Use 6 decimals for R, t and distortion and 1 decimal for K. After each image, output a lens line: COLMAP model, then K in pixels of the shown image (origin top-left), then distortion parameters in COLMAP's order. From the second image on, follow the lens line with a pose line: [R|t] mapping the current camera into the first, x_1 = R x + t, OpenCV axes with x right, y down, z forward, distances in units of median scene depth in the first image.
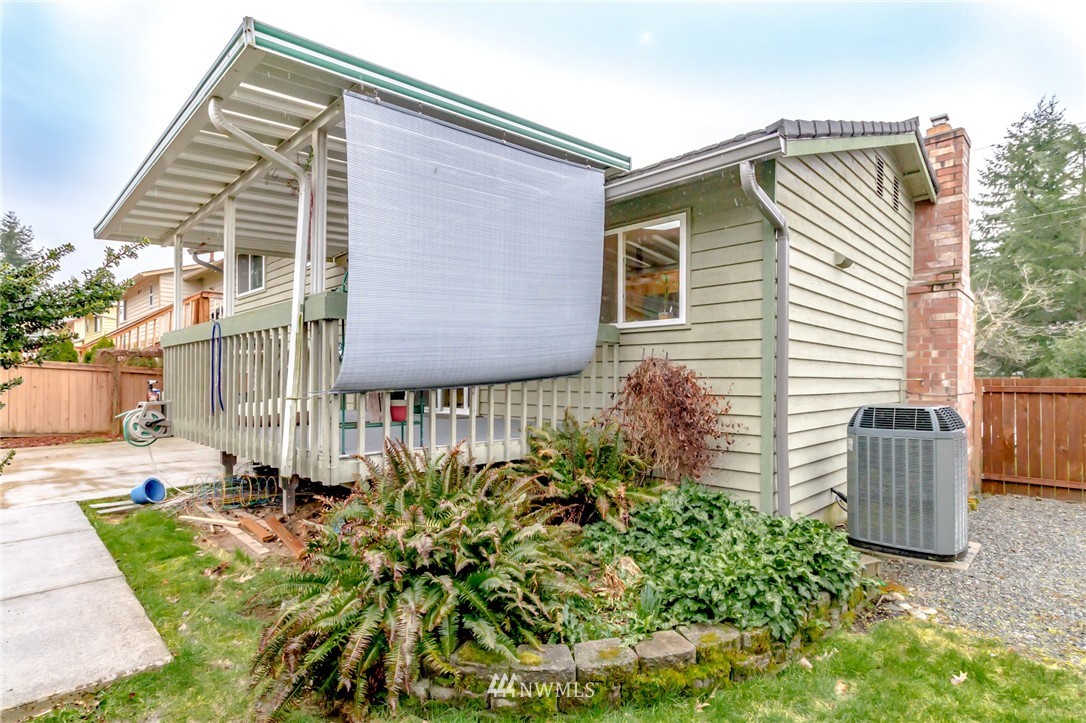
lens RADIAL K [[557.7, 0, 543.5], [0, 557.7, 371.9], [0, 0, 1]] dist [-0.000001, -0.000842]
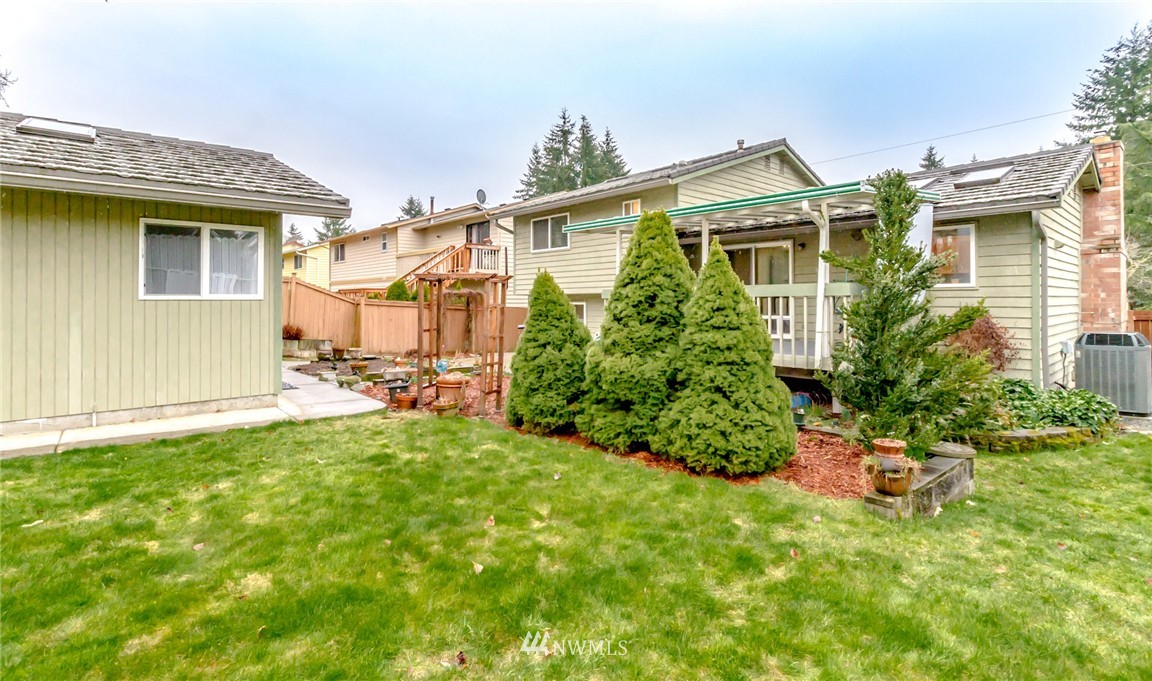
lens RADIAL K [[533.2, 0, 568.2], [0, 533.2, 293.7], [0, 0, 1]] dist [-0.015137, 0.000018]
pose [[0.995057, -0.011185, -0.098675, -0.573785], [0.011092, 0.999937, -0.001498, -0.050322], [0.098686, 0.000397, 0.995119, -0.526891]]
